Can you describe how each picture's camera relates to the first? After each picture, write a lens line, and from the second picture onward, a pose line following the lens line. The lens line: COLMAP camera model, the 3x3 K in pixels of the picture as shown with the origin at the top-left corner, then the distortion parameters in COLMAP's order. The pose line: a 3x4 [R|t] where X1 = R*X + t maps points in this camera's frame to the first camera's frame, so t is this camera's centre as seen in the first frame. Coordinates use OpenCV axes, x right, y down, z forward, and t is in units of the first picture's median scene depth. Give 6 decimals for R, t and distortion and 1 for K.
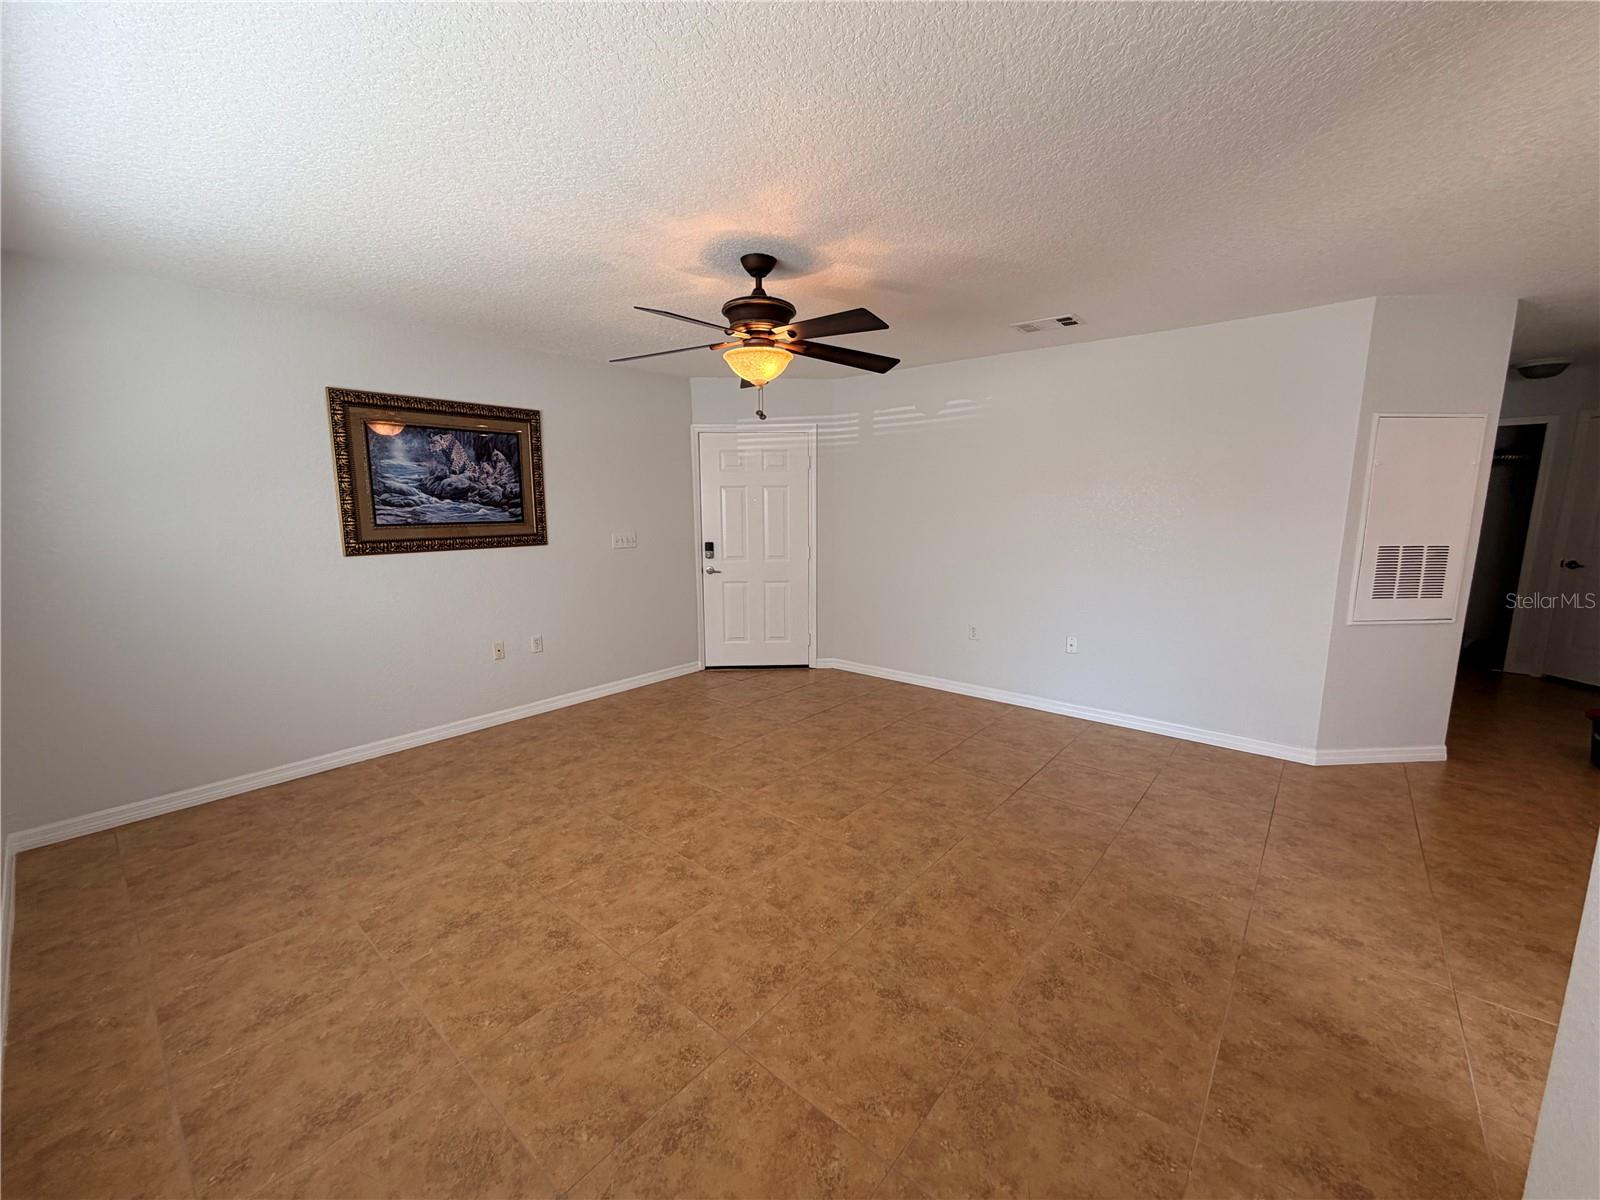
lens RADIAL K [[636.5, 0, 798.0], [0, 636.5, 601.5], [0, 0, 1]] dist [0.000147, 0.000163]
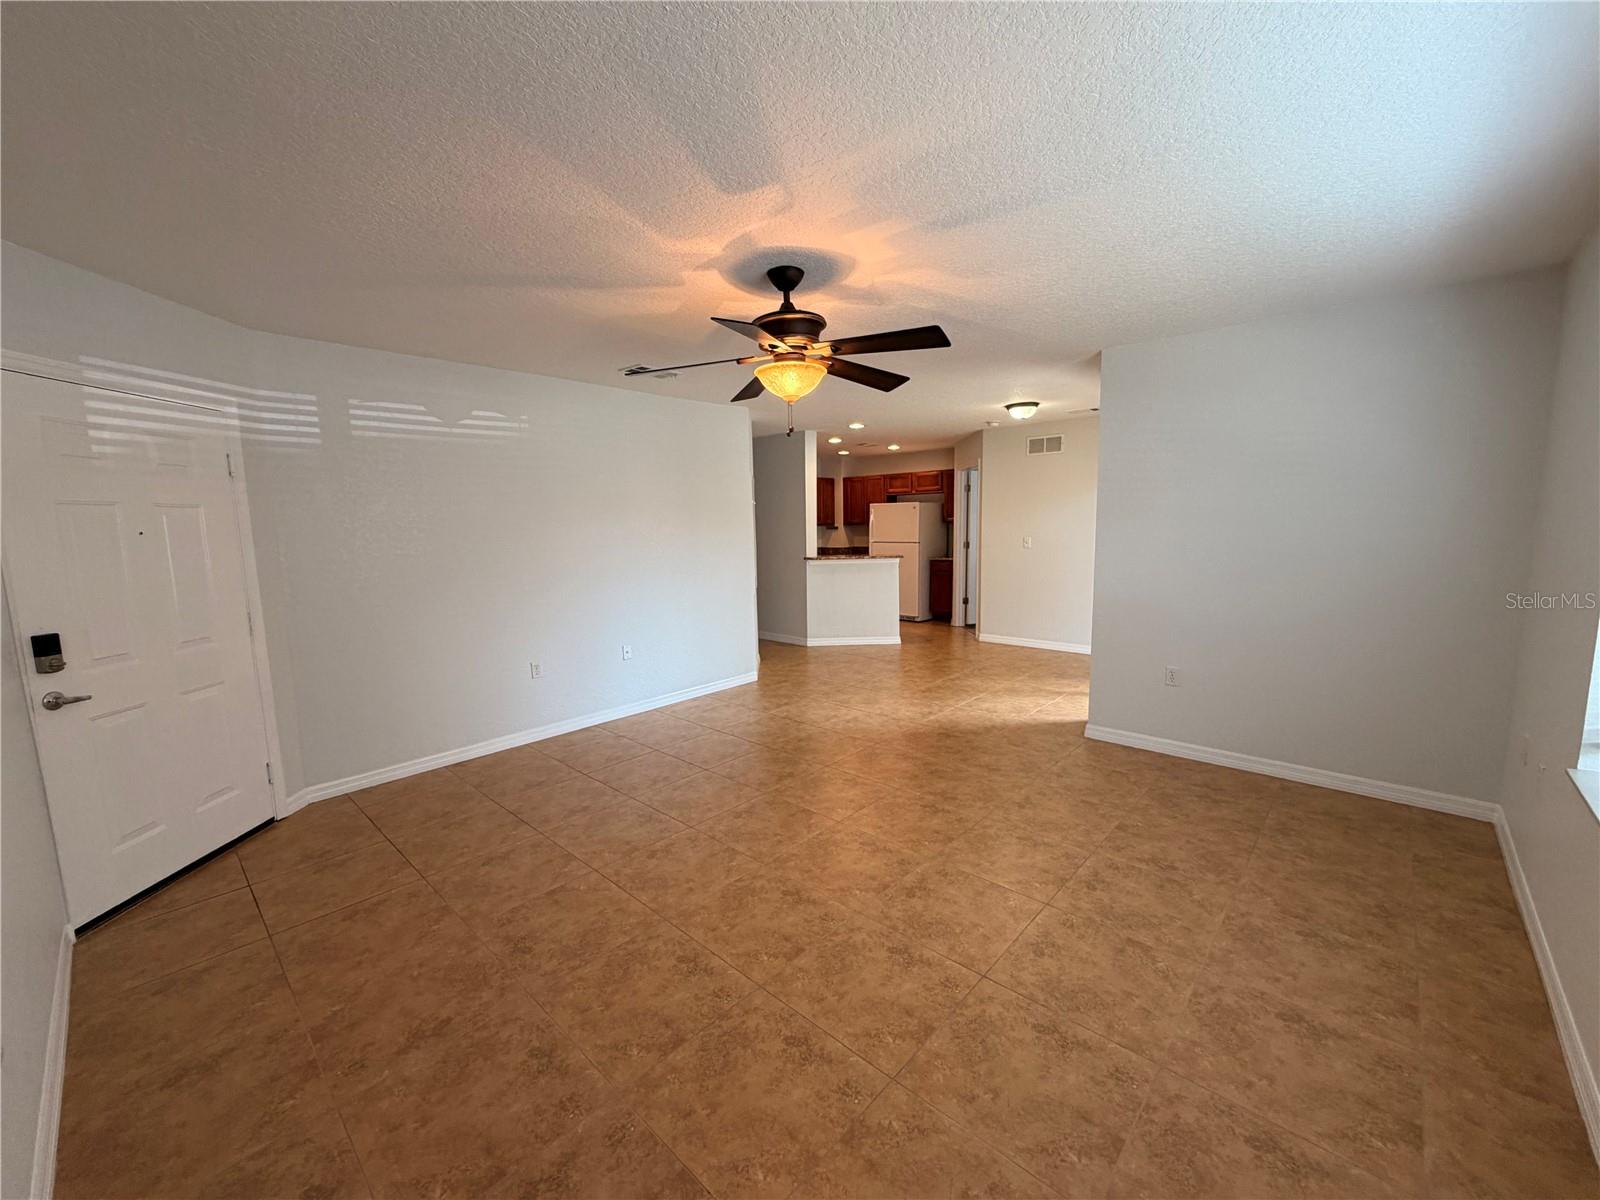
lens RADIAL K [[636.5, 0, 797.6], [0, 636.5, 603.6], [0, 0, 1]] dist [0.000147, 0.000163]
pose [[0.049462, -0.127941, 0.990548, -0.740048], [0.177648, 0.977075, 0.117330, -0.105262], [-0.982850, 0.170166, 0.071056, 0.682664]]
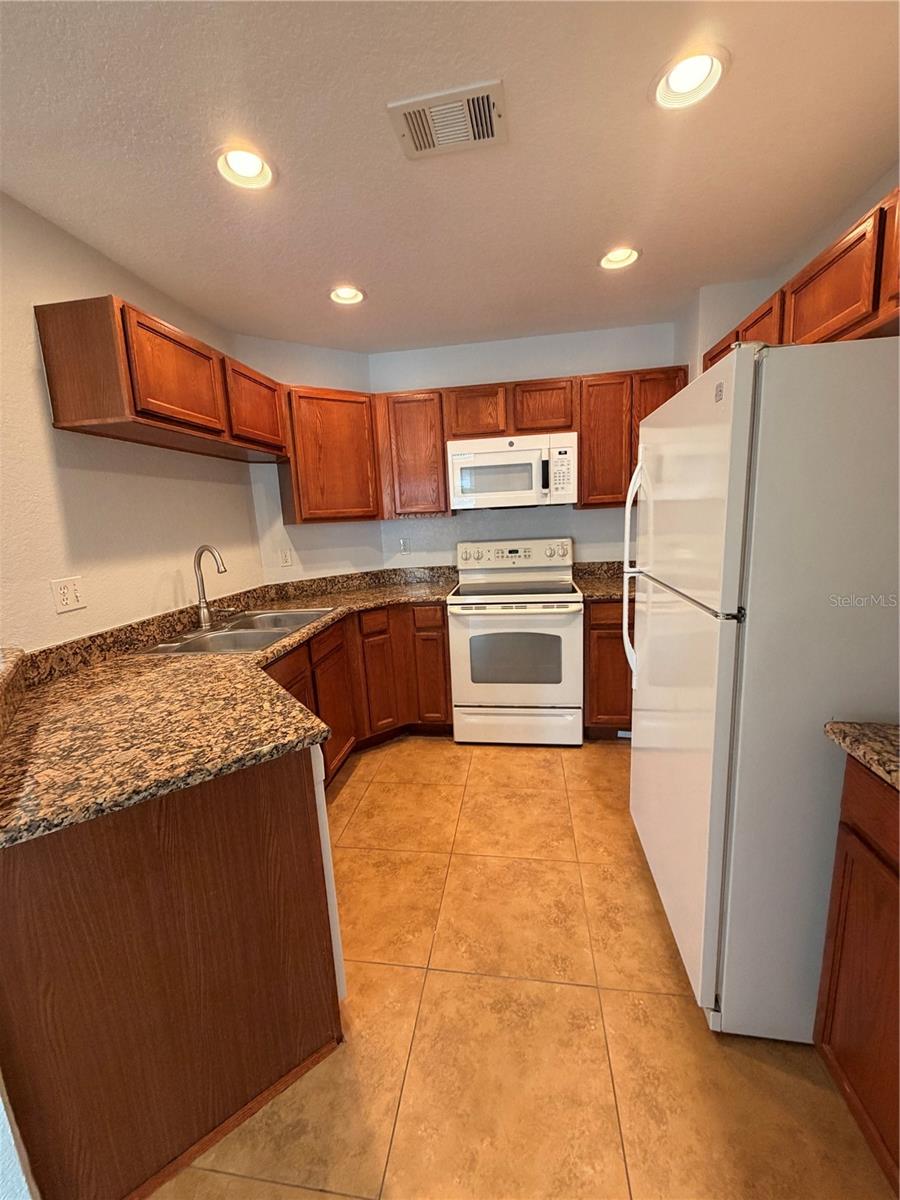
lens RADIAL K [[477.4, 0, 449.6], [0, 477.4, 598.2], [0, 0, 1]] dist [0.000147, 0.000163]
pose [[0.847142, -0.133436, 0.514340, 1.299763], [0.134813, 0.990258, 0.034861, -0.014720], [-0.513981, 0.039807, 0.856878, 0.228047]]
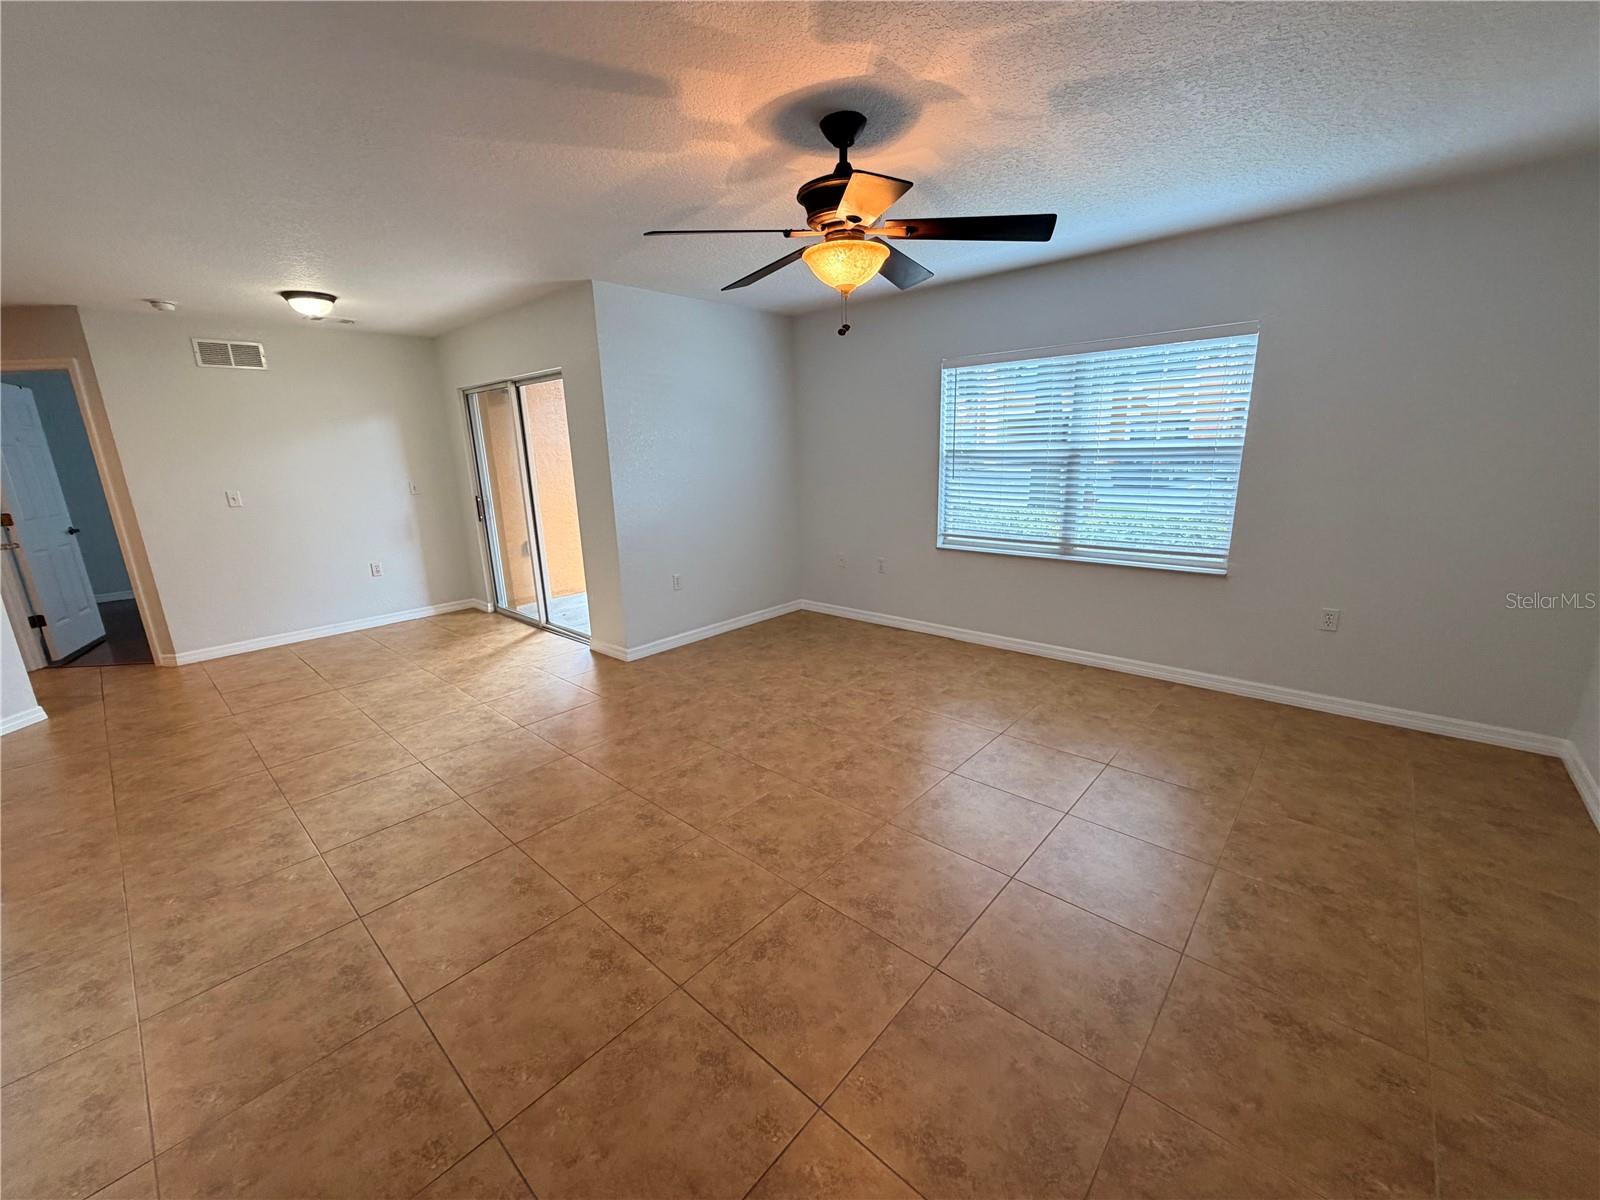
lens RADIAL K [[636.5, 0, 797.0], [0, 636.5, 599.7], [0, 0, 1]] dist [0.000147, 0.000163]
pose [[-0.998985, 0.023373, 0.038517, -0.014333], [0.036488, 0.921208, 0.387356, -0.207402], [-0.026429, 0.388368, -0.921125, 1.329996]]
